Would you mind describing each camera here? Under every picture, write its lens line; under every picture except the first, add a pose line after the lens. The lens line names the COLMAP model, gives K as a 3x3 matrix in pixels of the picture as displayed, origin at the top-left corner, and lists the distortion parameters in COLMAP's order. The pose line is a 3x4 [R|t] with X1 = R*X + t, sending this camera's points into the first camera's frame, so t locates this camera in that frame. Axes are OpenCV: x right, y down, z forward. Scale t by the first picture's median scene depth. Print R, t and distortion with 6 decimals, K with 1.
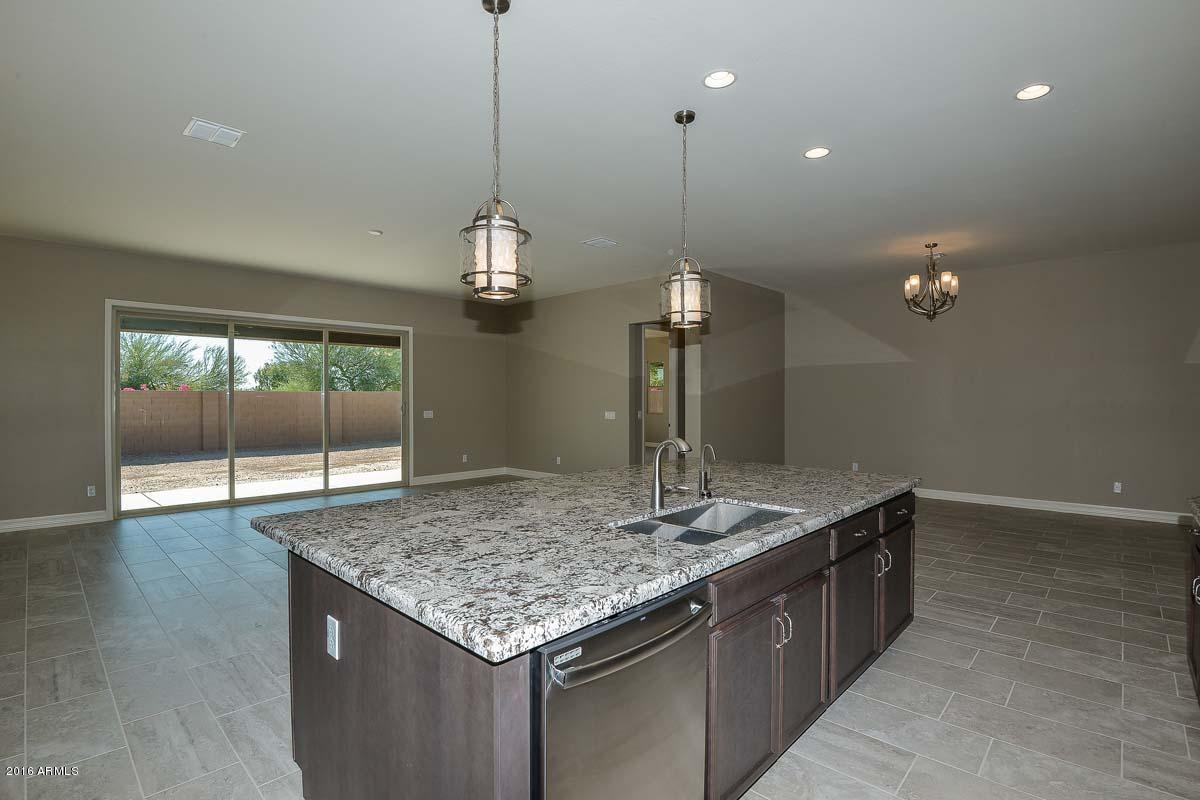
lens RADIAL K [[558.6, 0, 597.7], [0, 558.6, 401.6], [0, 0, 1]] dist [-0.001622, -0.028497]
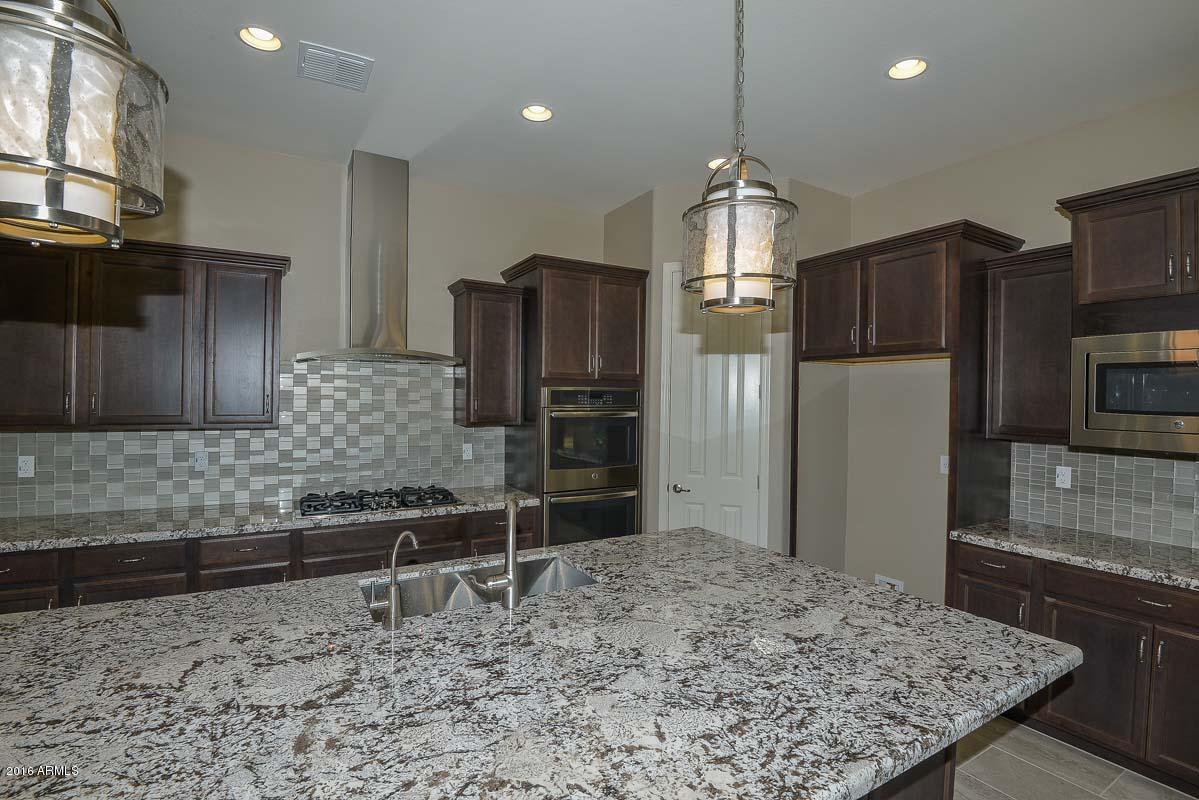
lens RADIAL K [[552.0, 0, 596.3], [0, 552.0, 399.9], [0, 0, 1]] dist [-0.001697, -0.025889]
pose [[-0.959243, -0.012983, 0.282283, -0.295337], [-0.010531, 0.999892, 0.010202, -0.132060], [-0.282385, 0.006814, -0.959277, 2.363165]]
